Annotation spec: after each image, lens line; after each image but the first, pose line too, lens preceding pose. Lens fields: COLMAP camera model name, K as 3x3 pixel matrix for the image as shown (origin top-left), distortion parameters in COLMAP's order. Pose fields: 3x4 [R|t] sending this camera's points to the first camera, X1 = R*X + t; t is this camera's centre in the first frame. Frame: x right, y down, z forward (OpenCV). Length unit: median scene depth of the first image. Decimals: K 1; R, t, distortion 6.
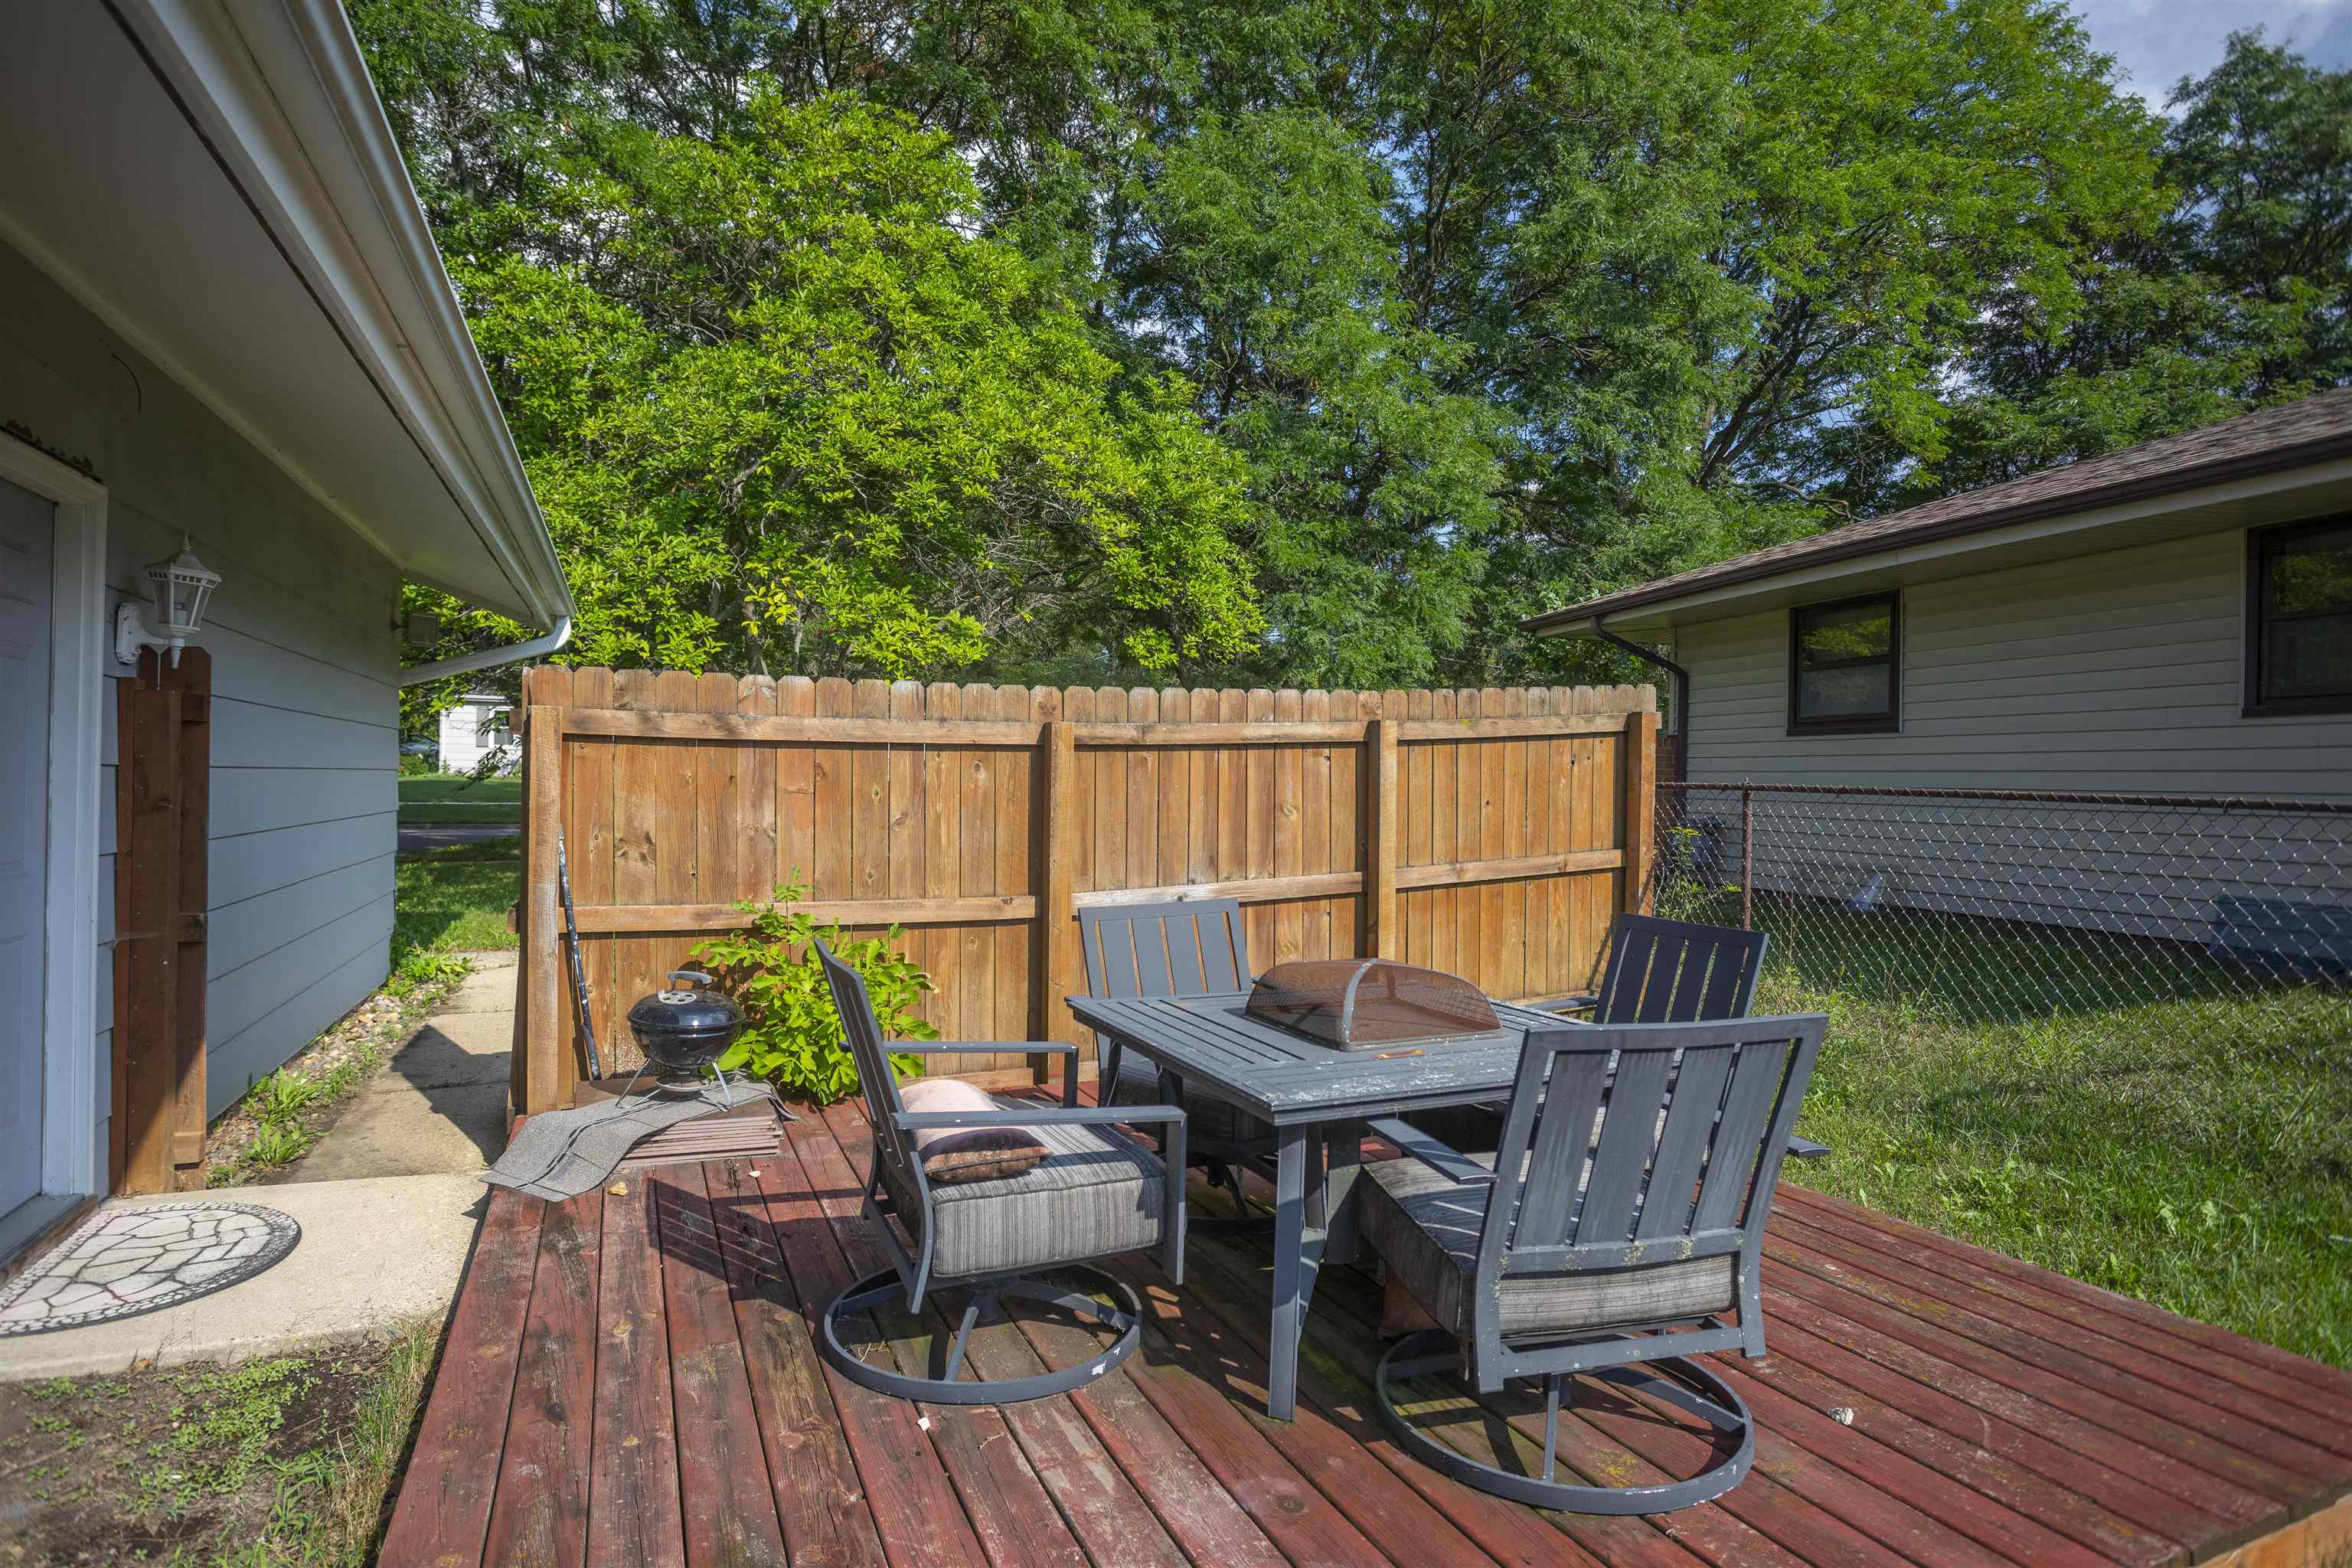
lens RADIAL K [[1254.1, 0, 1176.0], [0, 1254.1, 784.0], [0, 0, 1]] dist [-0.050275, 0.021364]
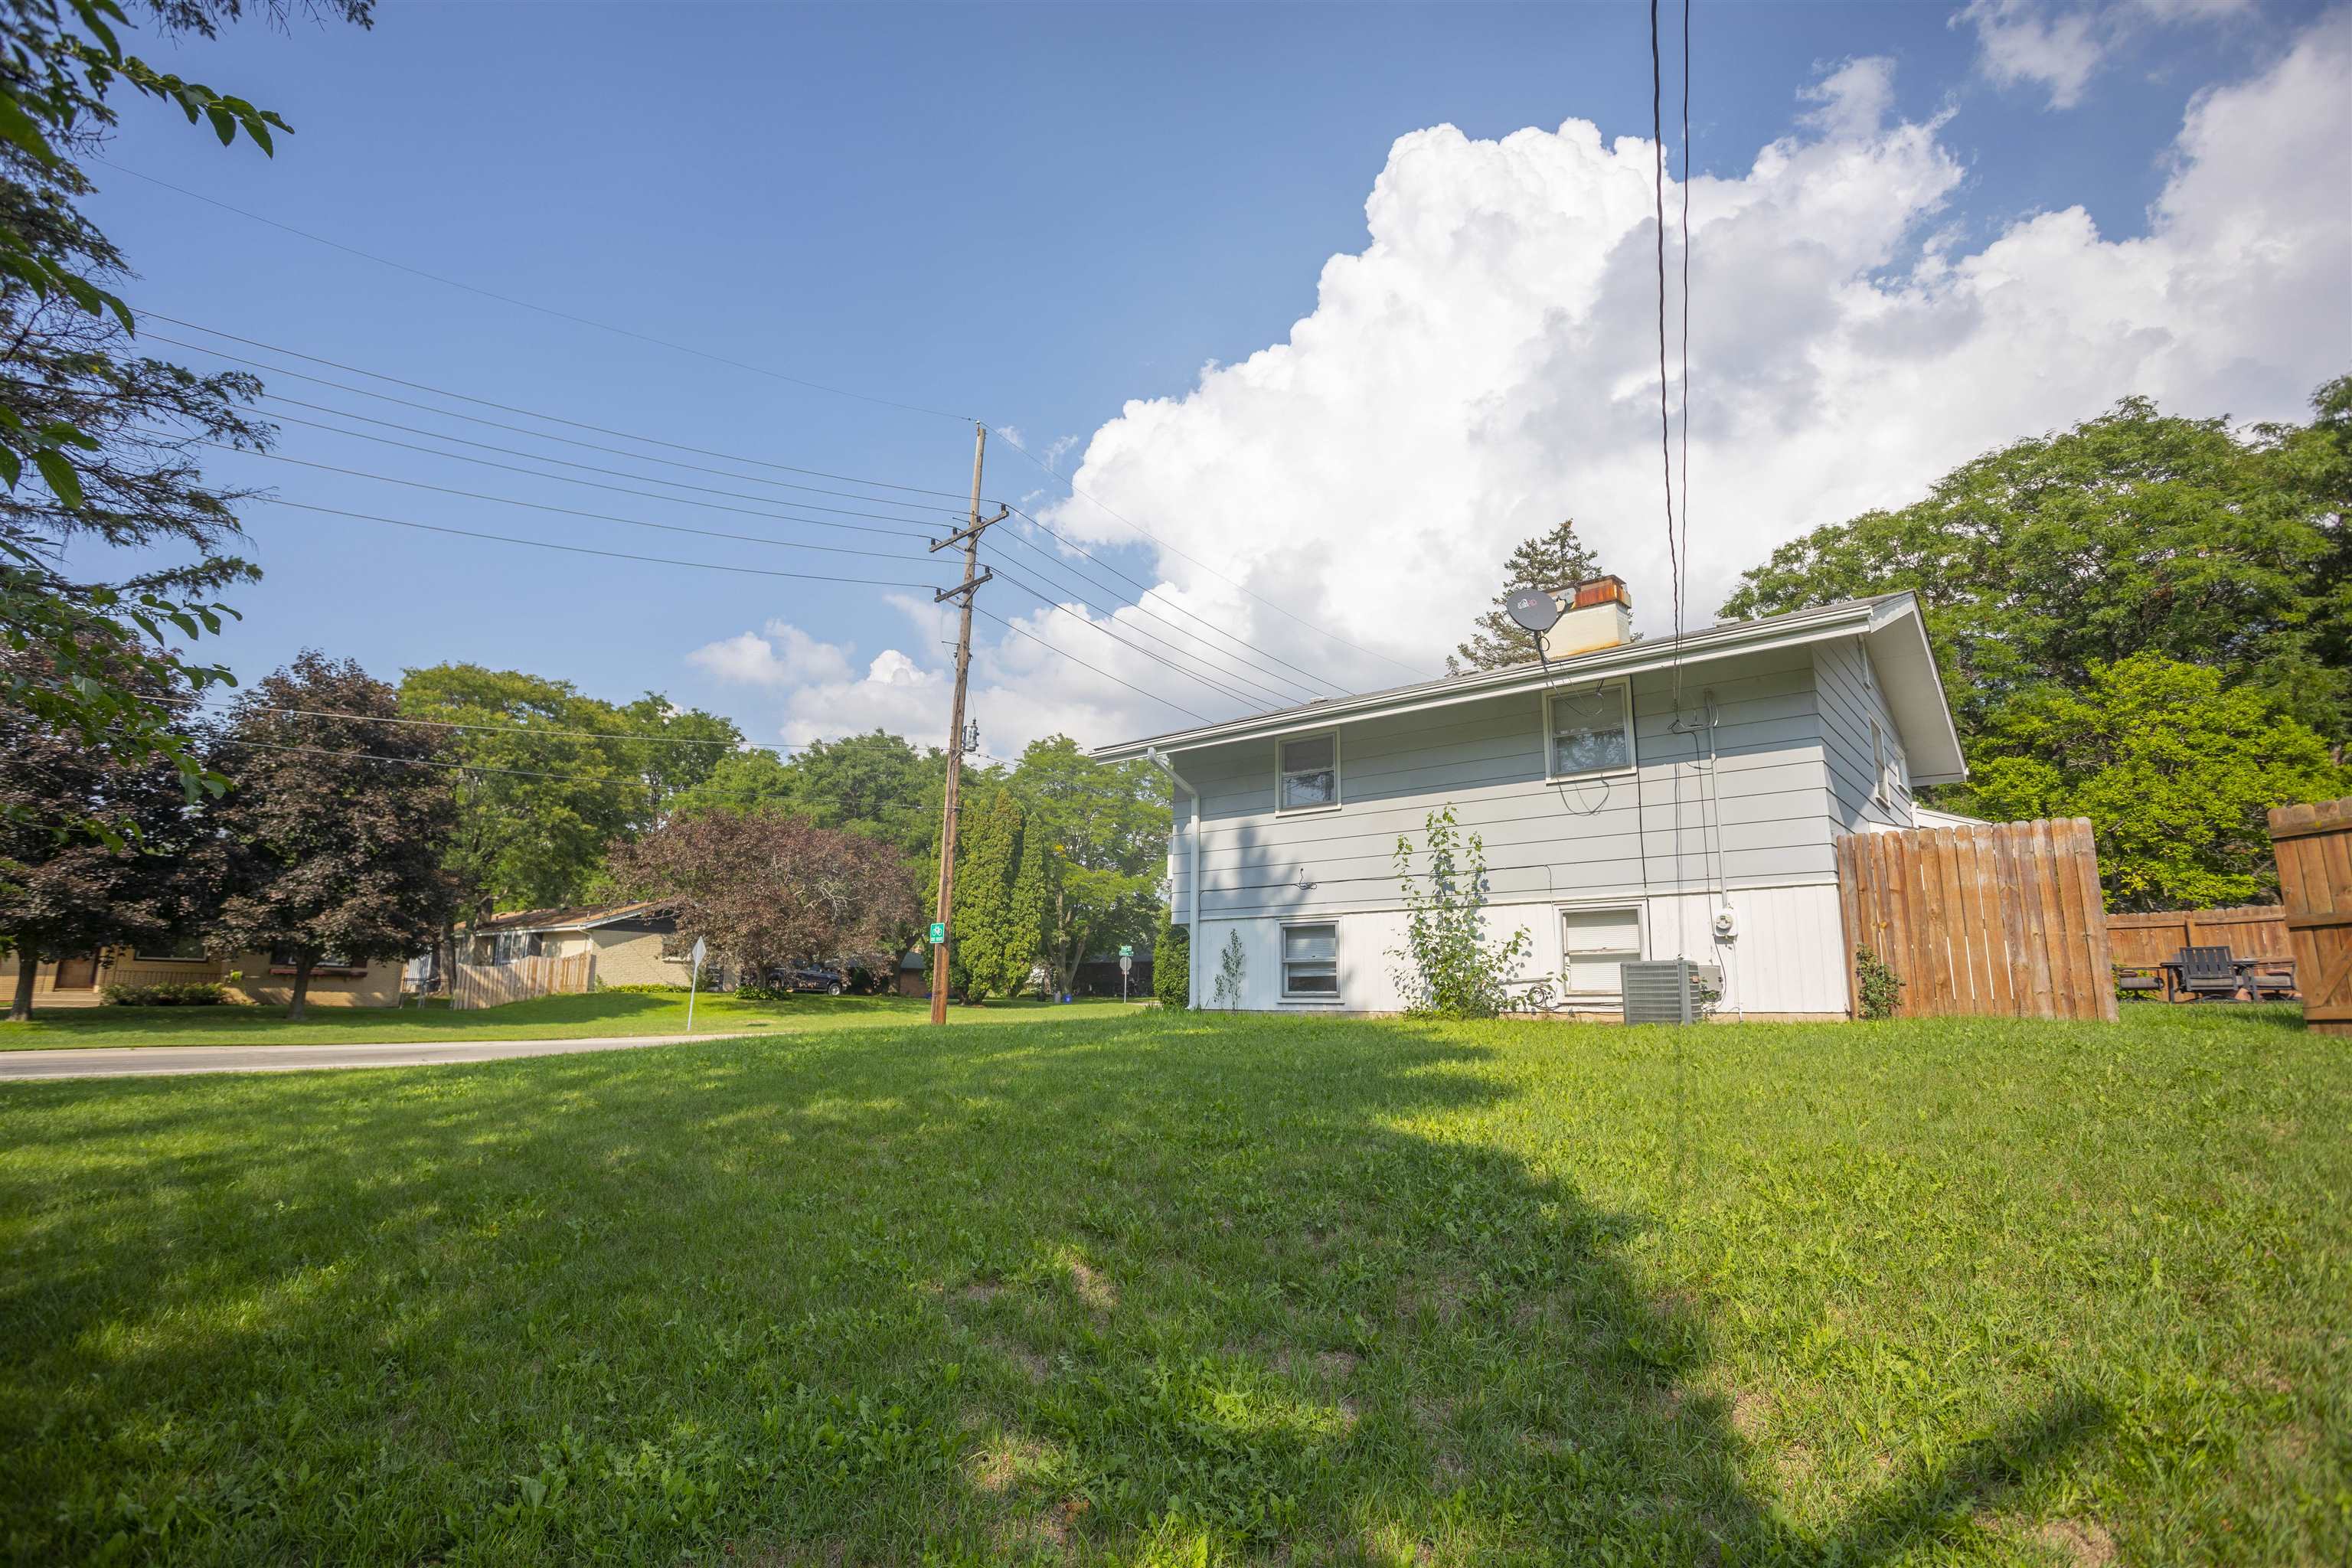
lens RADIAL K [[1159.2, 0, 1153.3], [0, 1159.2, 782.4], [0, 0, 1]] dist [-0.069059, 0.033626]
pose [[0.441273, -0.191200, -0.876767, 0.908717], [0.001711, 0.977215, -0.212244, 0.151983], [0.897371, 0.092158, 0.431546, -1.966019]]
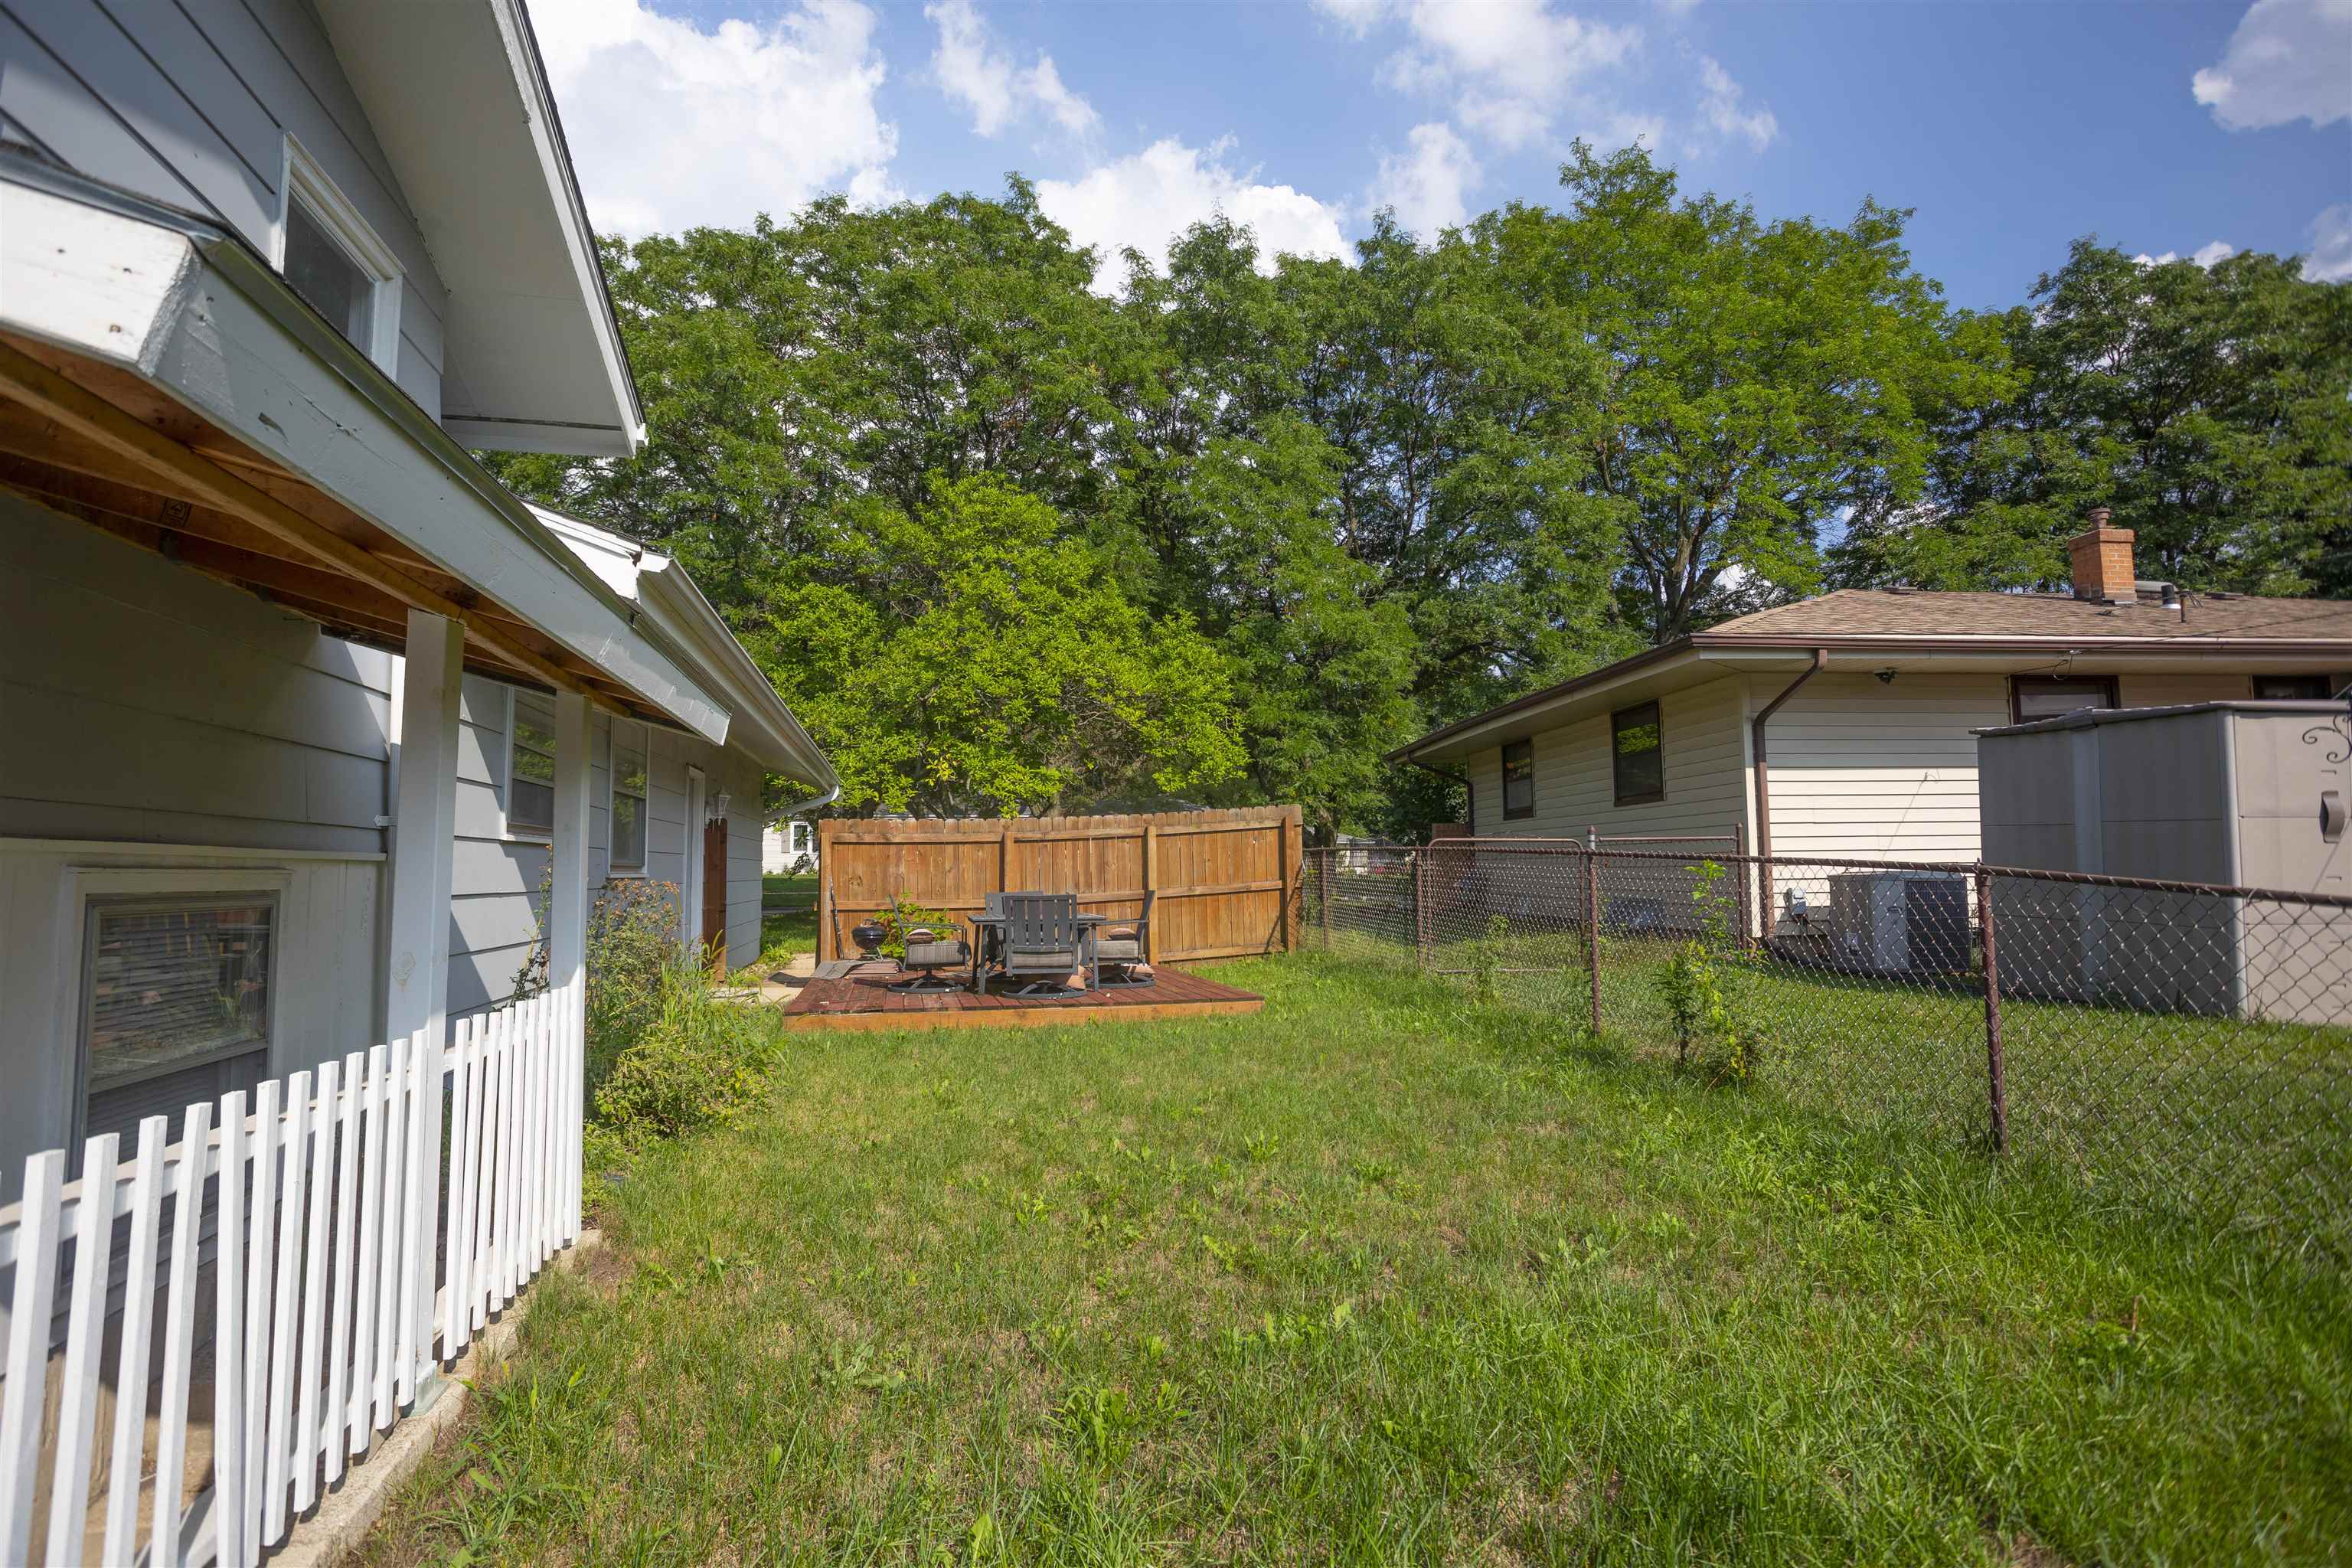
lens RADIAL K [[1159.2, 0, 1153.3], [0, 1159.2, 782.4], [0, 0, 1]] dist [-0.069059, 0.033626]
pose [[0.979877, -0.040990, -0.195347, 0.347031], [0.025248, 0.996279, -0.082403, 0.027700], [0.197998, 0.075813, 0.977266, -0.670440]]
